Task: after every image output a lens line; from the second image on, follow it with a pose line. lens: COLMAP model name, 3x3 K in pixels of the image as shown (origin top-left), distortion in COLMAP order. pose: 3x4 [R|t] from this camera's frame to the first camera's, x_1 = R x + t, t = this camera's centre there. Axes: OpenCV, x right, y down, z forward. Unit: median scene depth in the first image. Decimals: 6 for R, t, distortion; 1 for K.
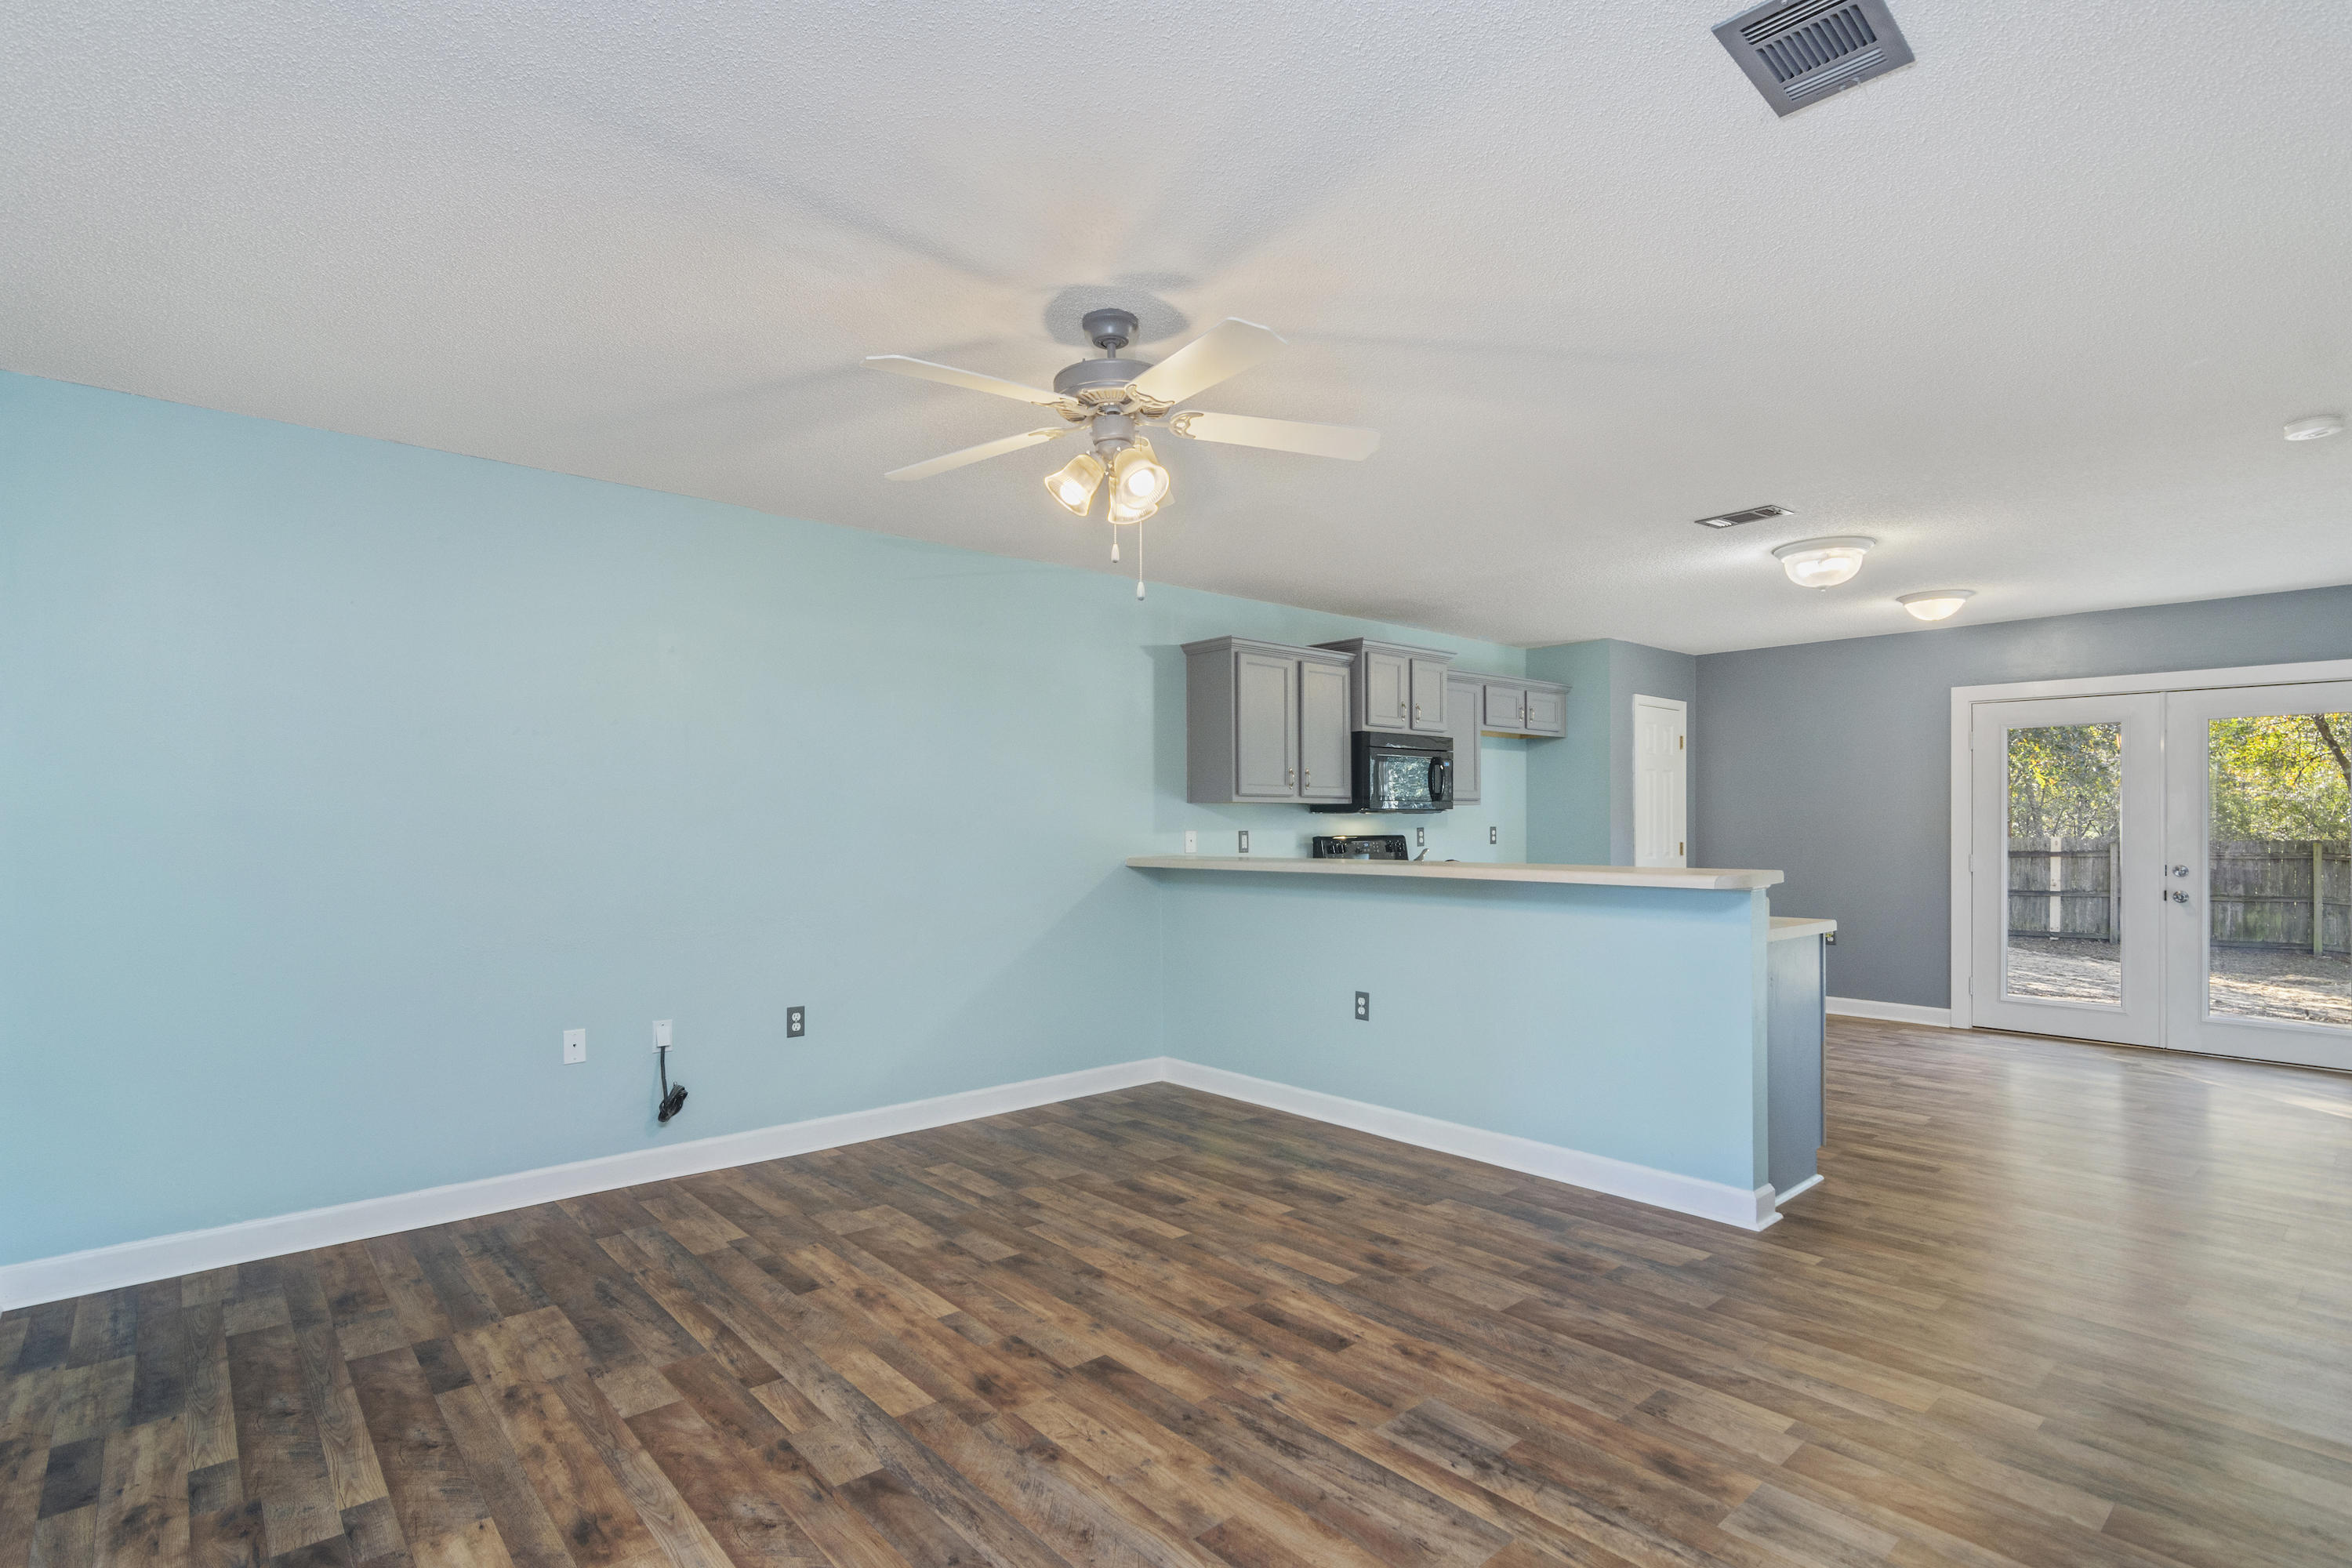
lens RADIAL K [[1133.5, 0, 1181.5], [0, 1133.5, 808.8], [0, 0, 1]] dist [0.006059, 0.001441]
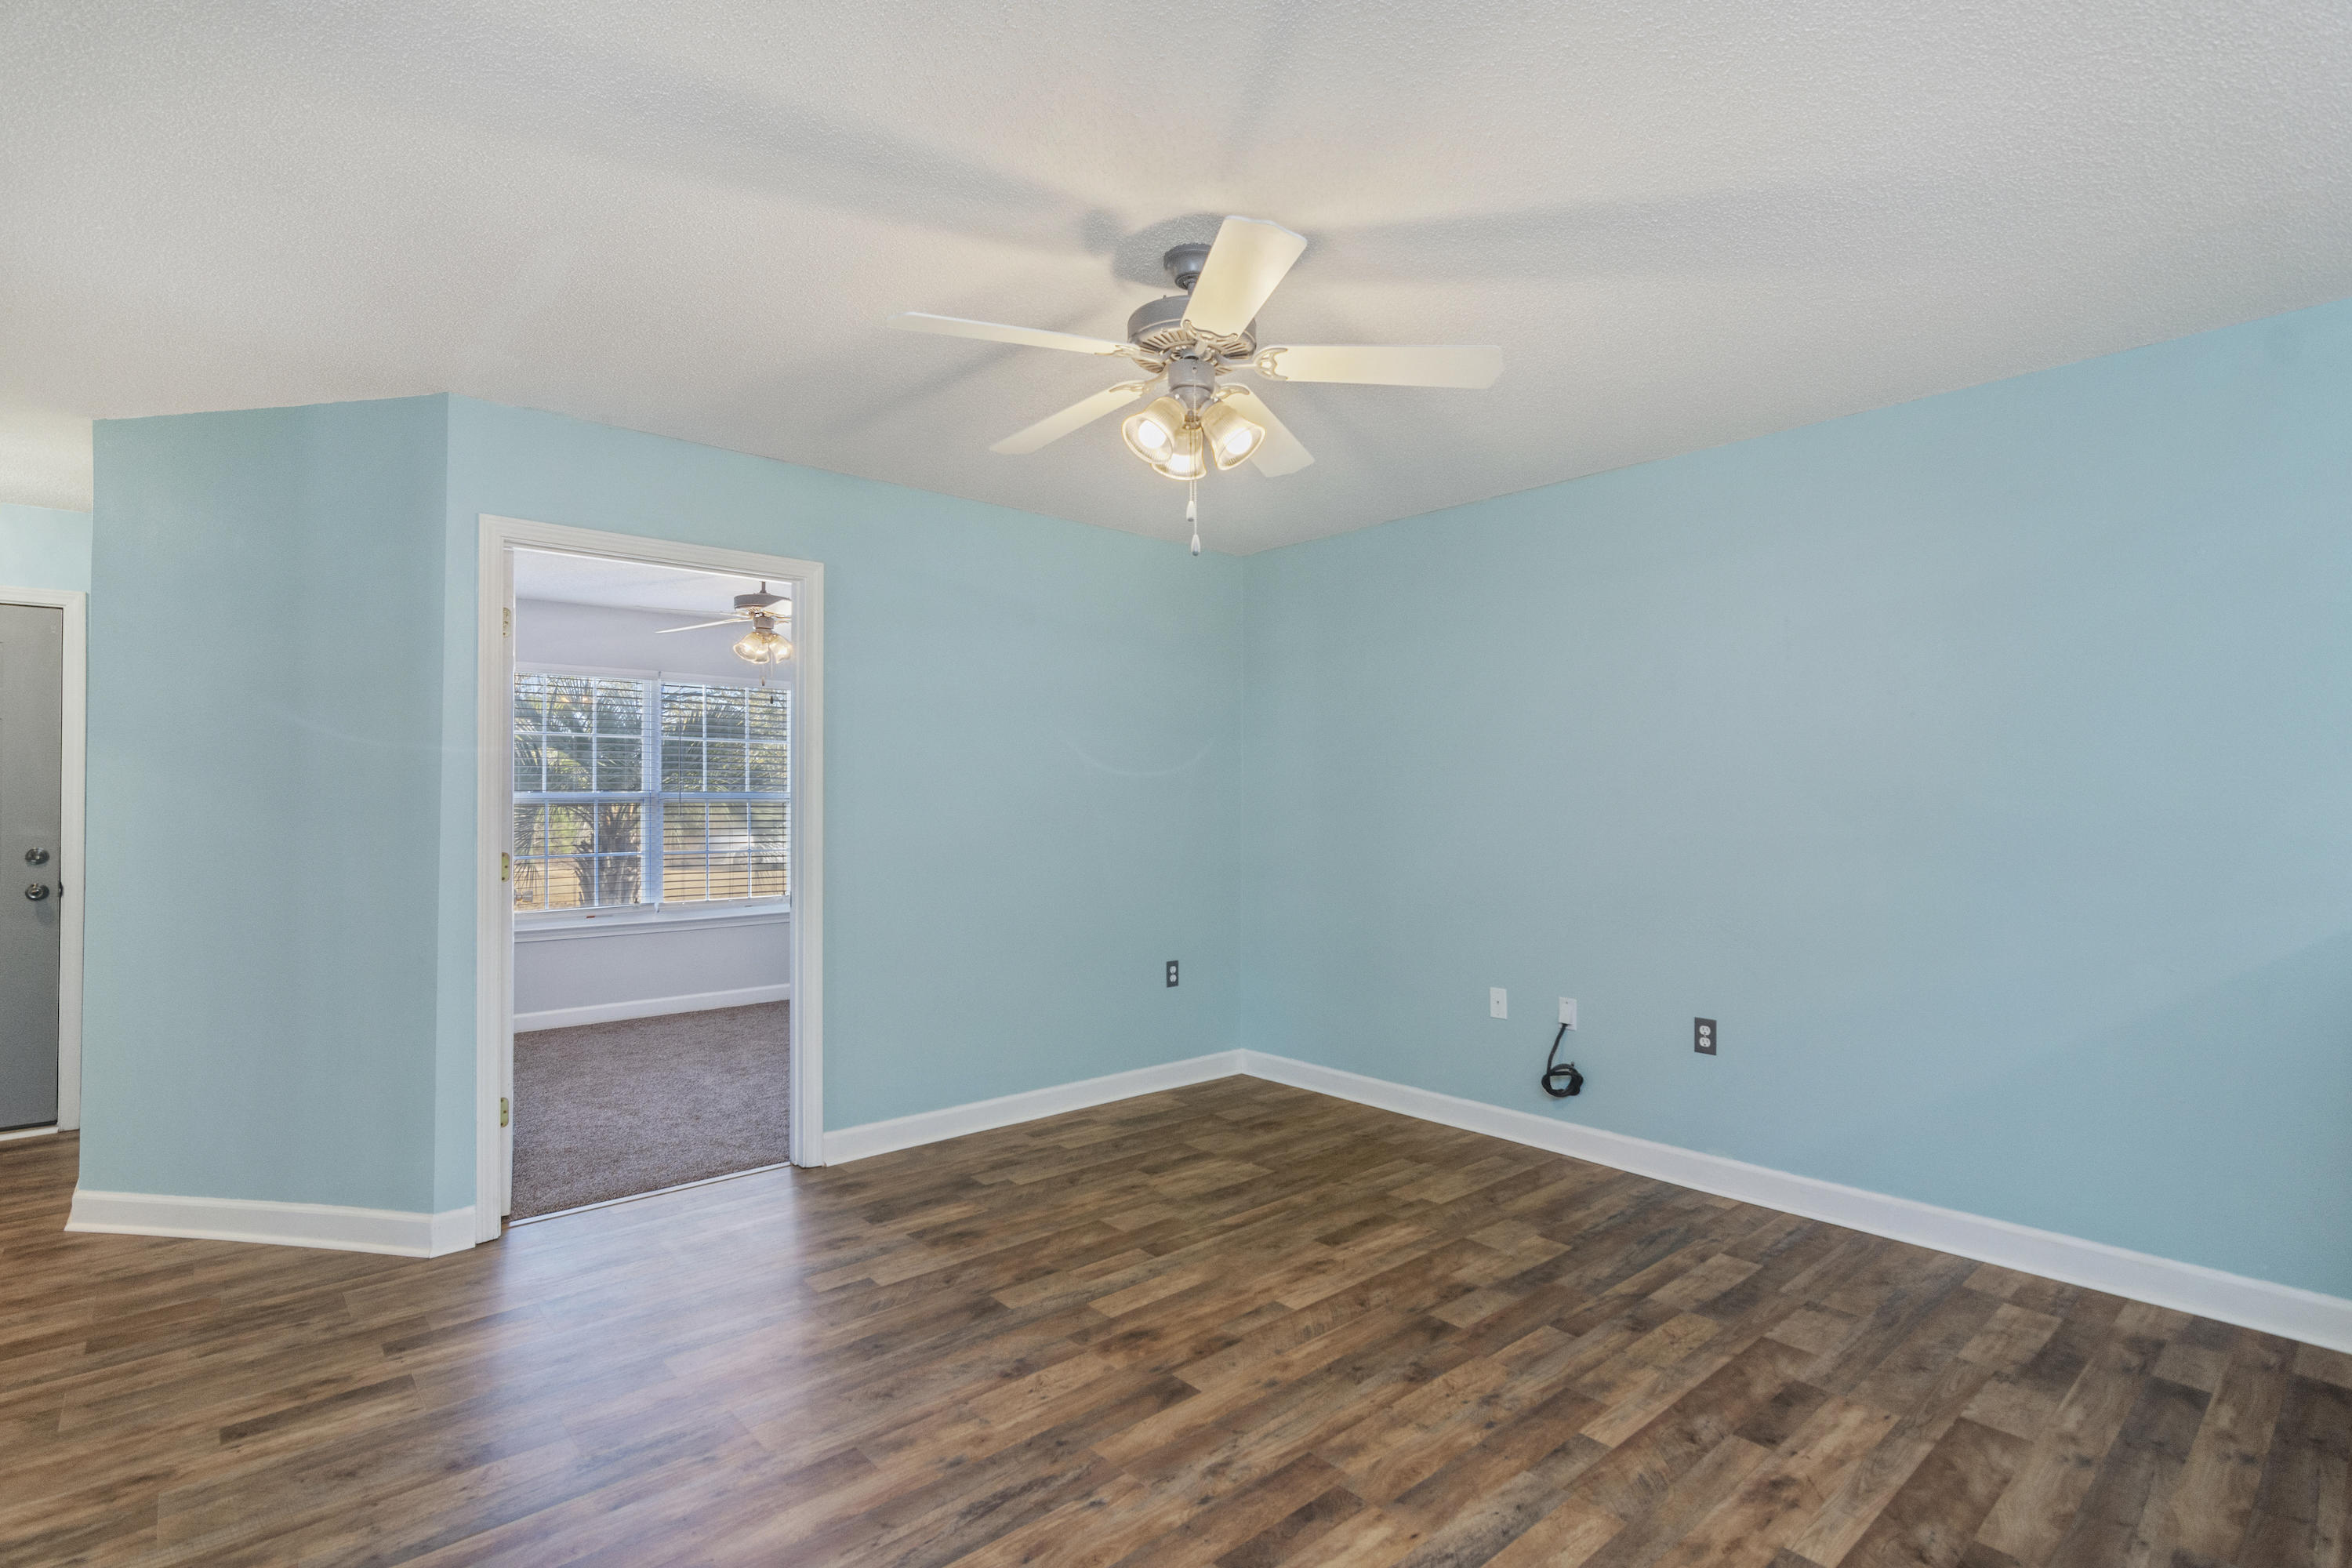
lens RADIAL K [[1133.5, 0, 1194.4], [0, 1133.5, 793.1], [0, 0, 1]] dist [0.006059, 0.001441]
pose [[0.002762, -0.010430, -0.999942, 0.798312], [0.016977, 0.999802, -0.010382, 0.008203], [0.999852, -0.016947, 0.002938, 0.937175]]
